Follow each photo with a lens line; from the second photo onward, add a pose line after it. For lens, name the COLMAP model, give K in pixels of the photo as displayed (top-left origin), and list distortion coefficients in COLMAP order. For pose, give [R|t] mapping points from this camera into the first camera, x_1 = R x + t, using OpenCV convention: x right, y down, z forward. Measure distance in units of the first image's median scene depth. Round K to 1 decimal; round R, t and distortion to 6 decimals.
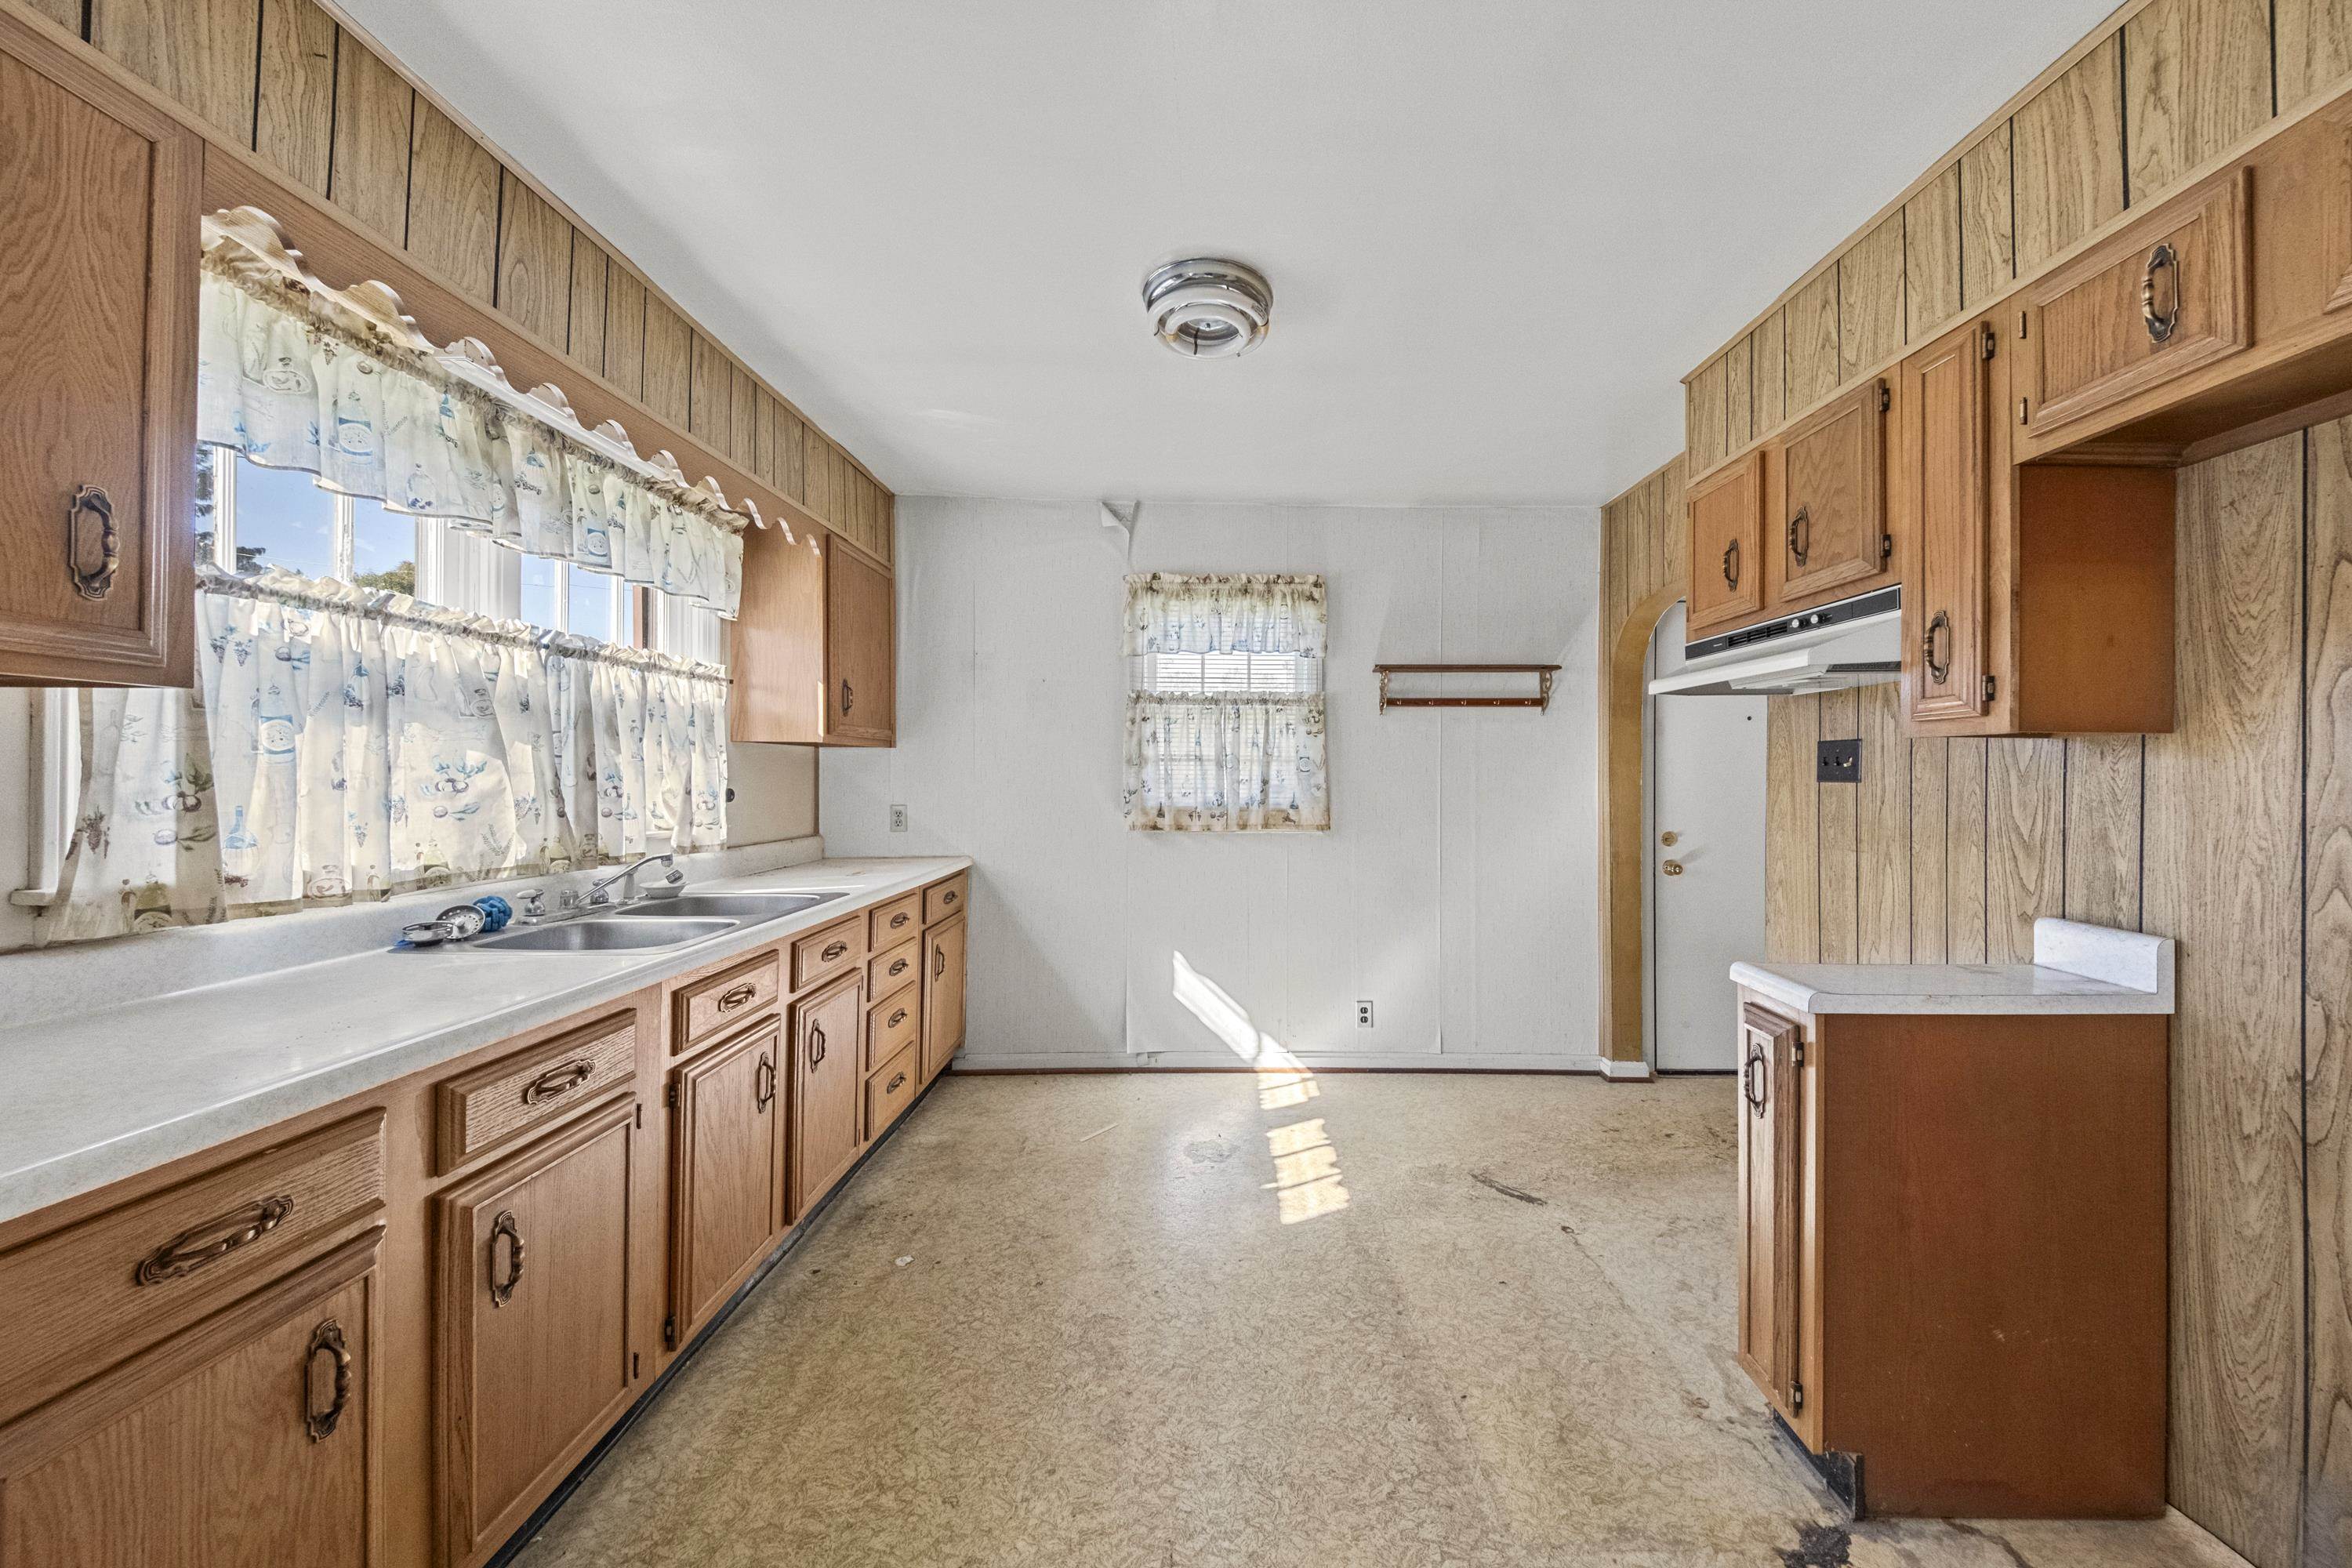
lens RADIAL K [[826.5, 0, 1232.7], [0, 826.5, 770.7], [0, 0, 1]] dist [0.036826, -0.022238]
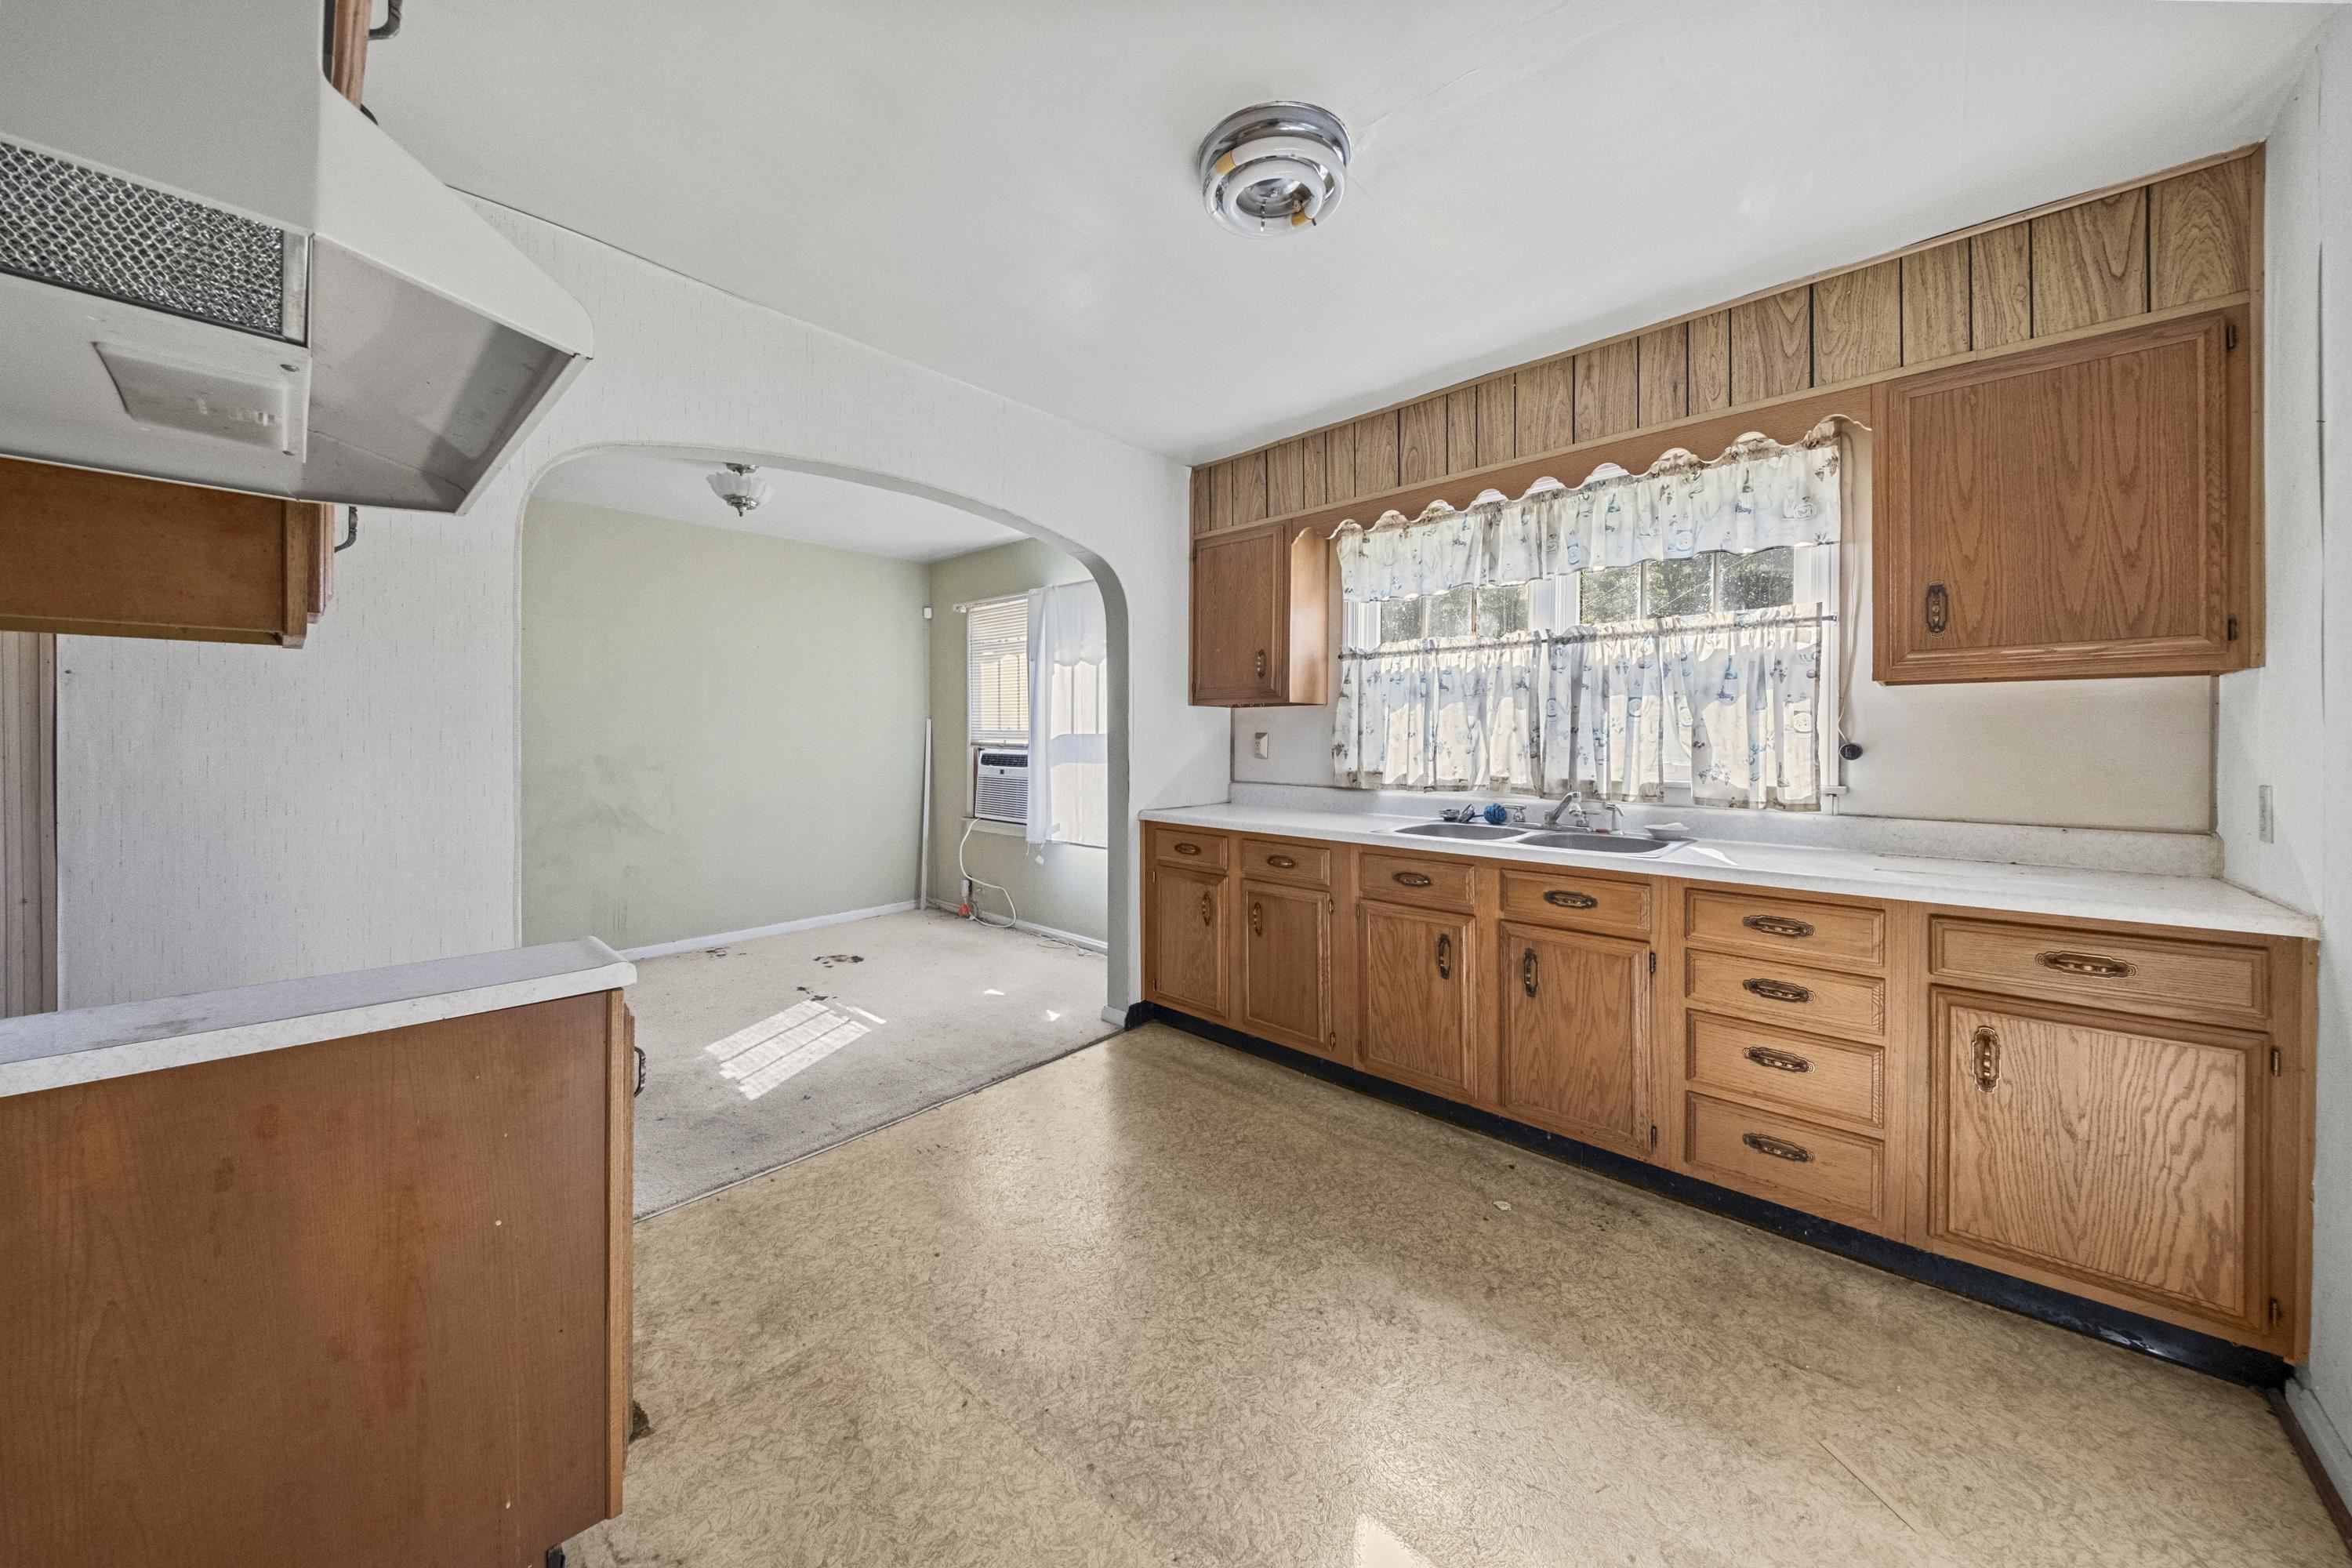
lens RADIAL K [[813.6, 0, 1170.2], [0, 813.6, 748.4], [0, 0, 1]] dist [0.020527, -0.000021]
pose [[-0.693898, -0.000640, -0.720073, 0.566171], [-0.003642, 0.999990, 0.002621, 0.031622], [0.720064, 0.004441, -0.693894, 1.318610]]
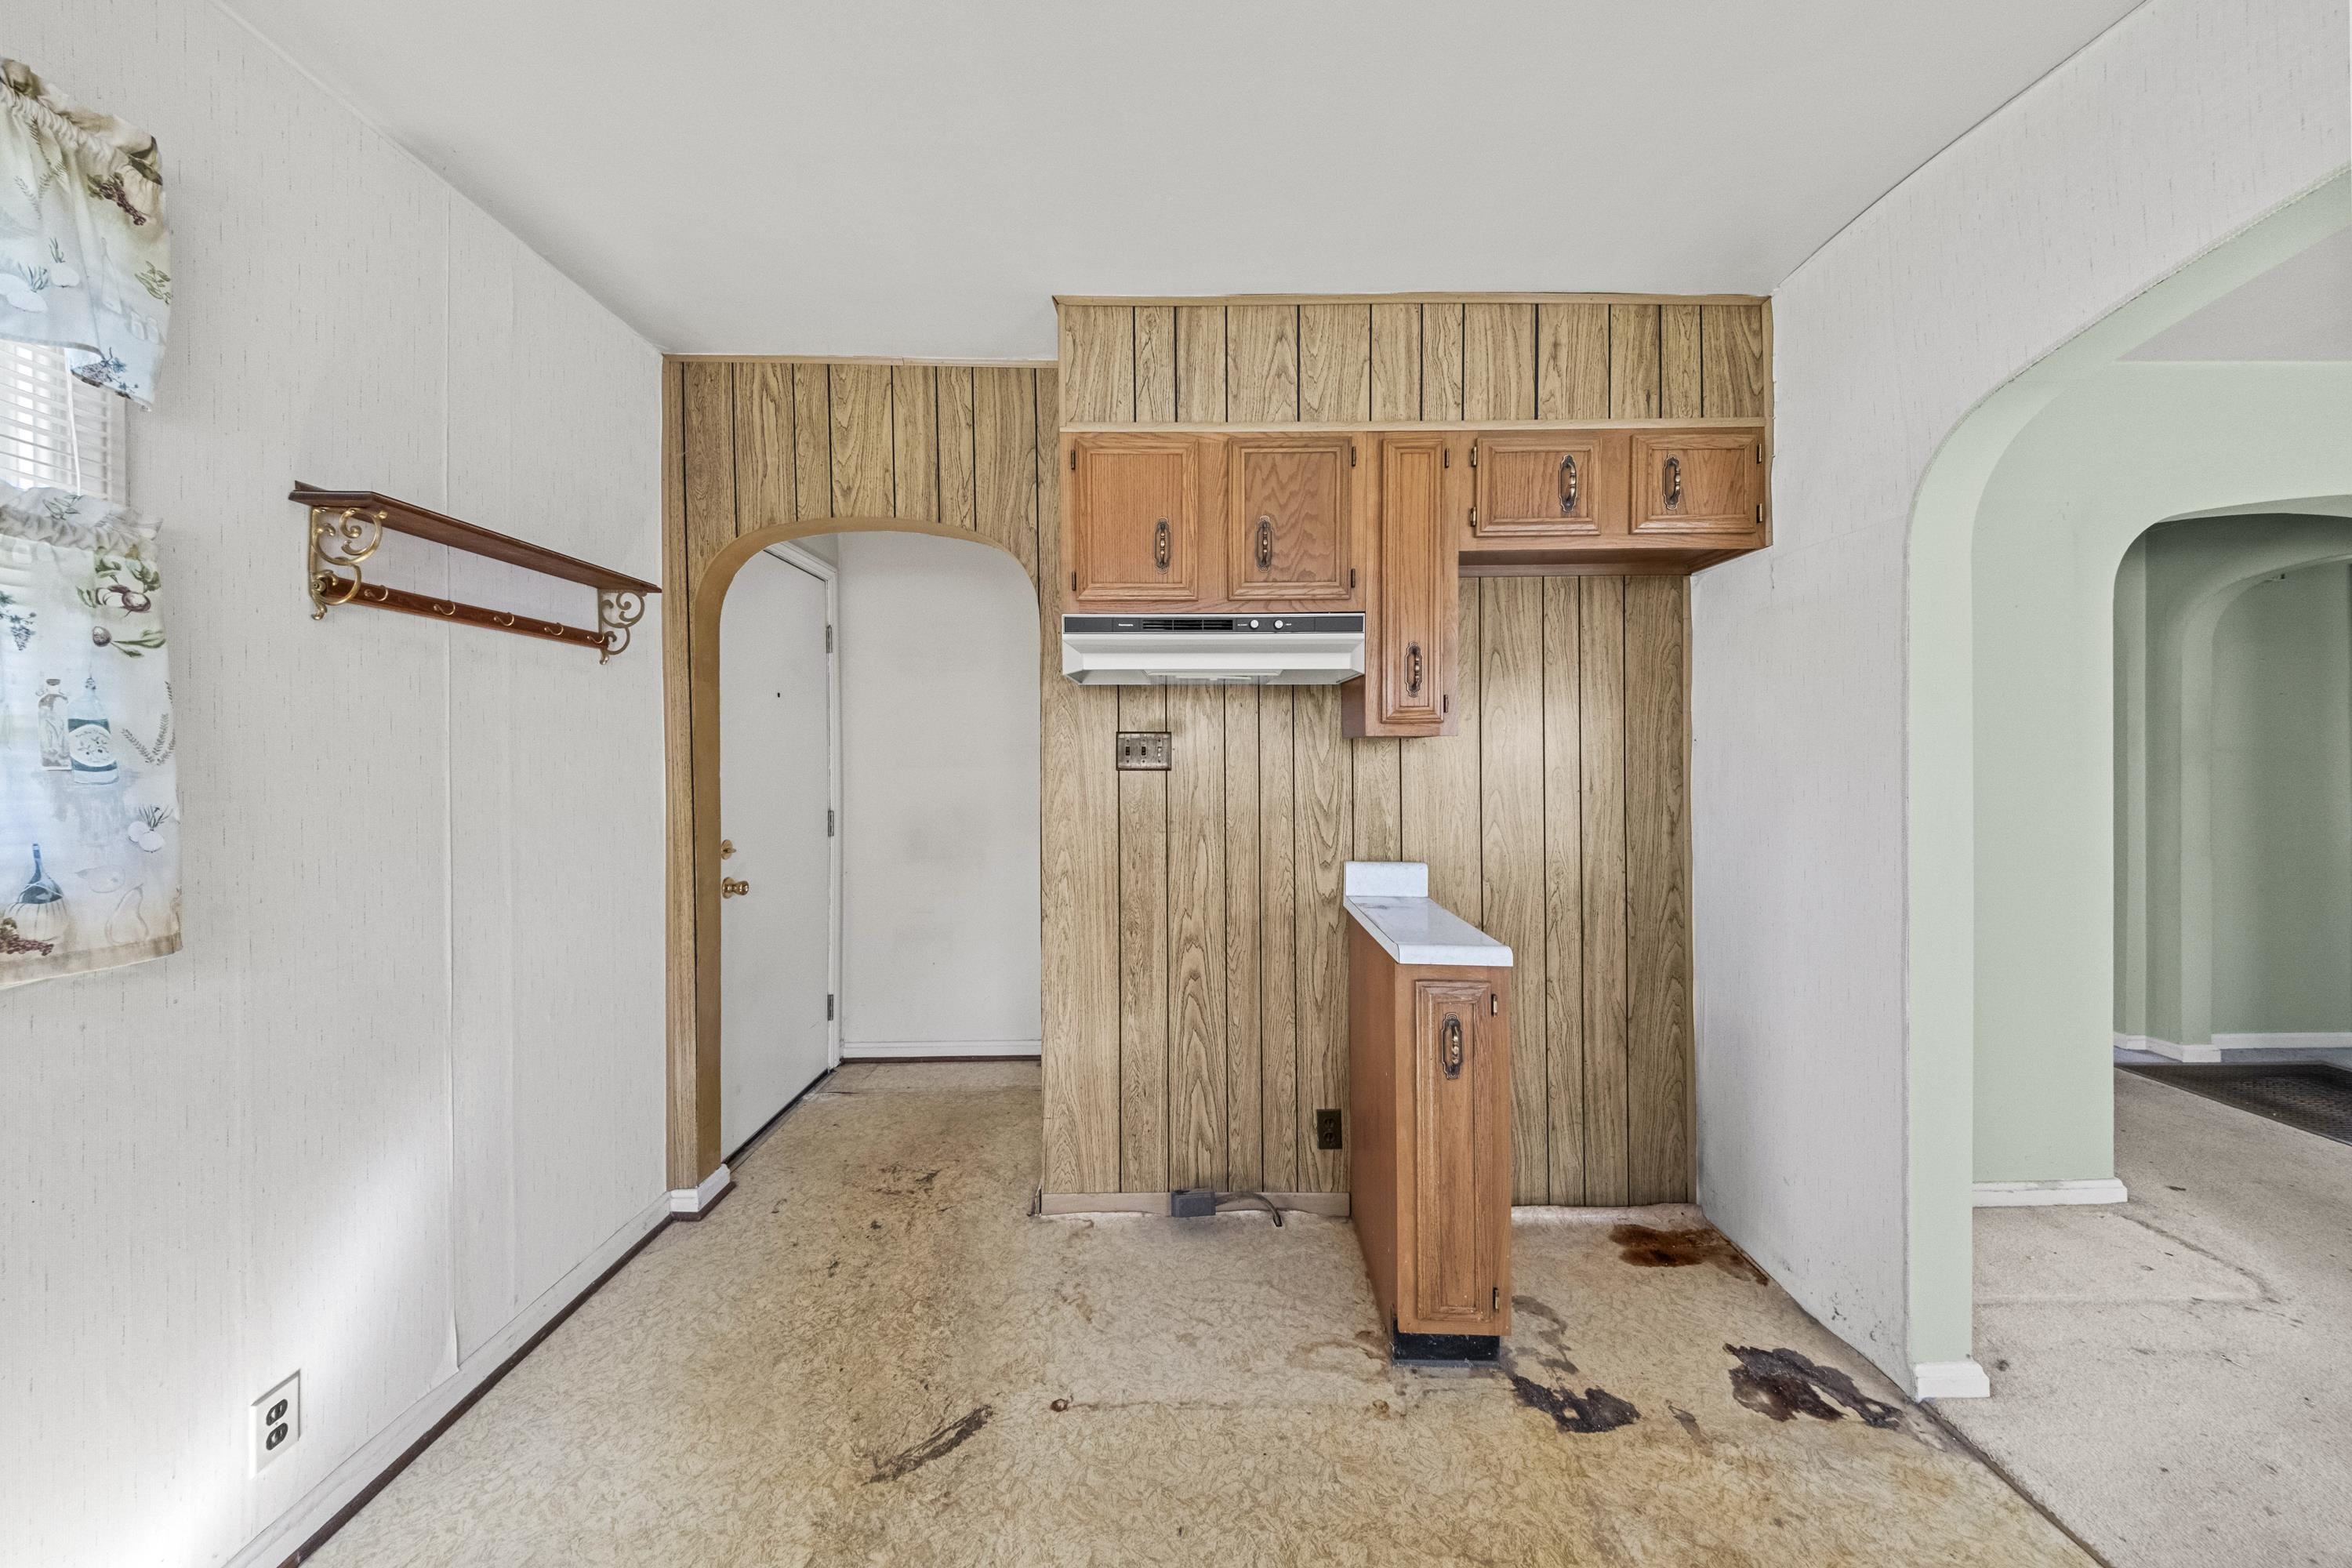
lens RADIAL K [[807.6, 0, 1111.8], [0, 807.6, 764.4], [0, 0, 1]] dist [0.051143, -0.024305]
pose [[0.018839, -0.015516, 0.999702, -0.302239], [-0.002509, 0.999876, 0.015566, -0.009863], [-0.999819, -0.002801, 0.018798, 0.957419]]
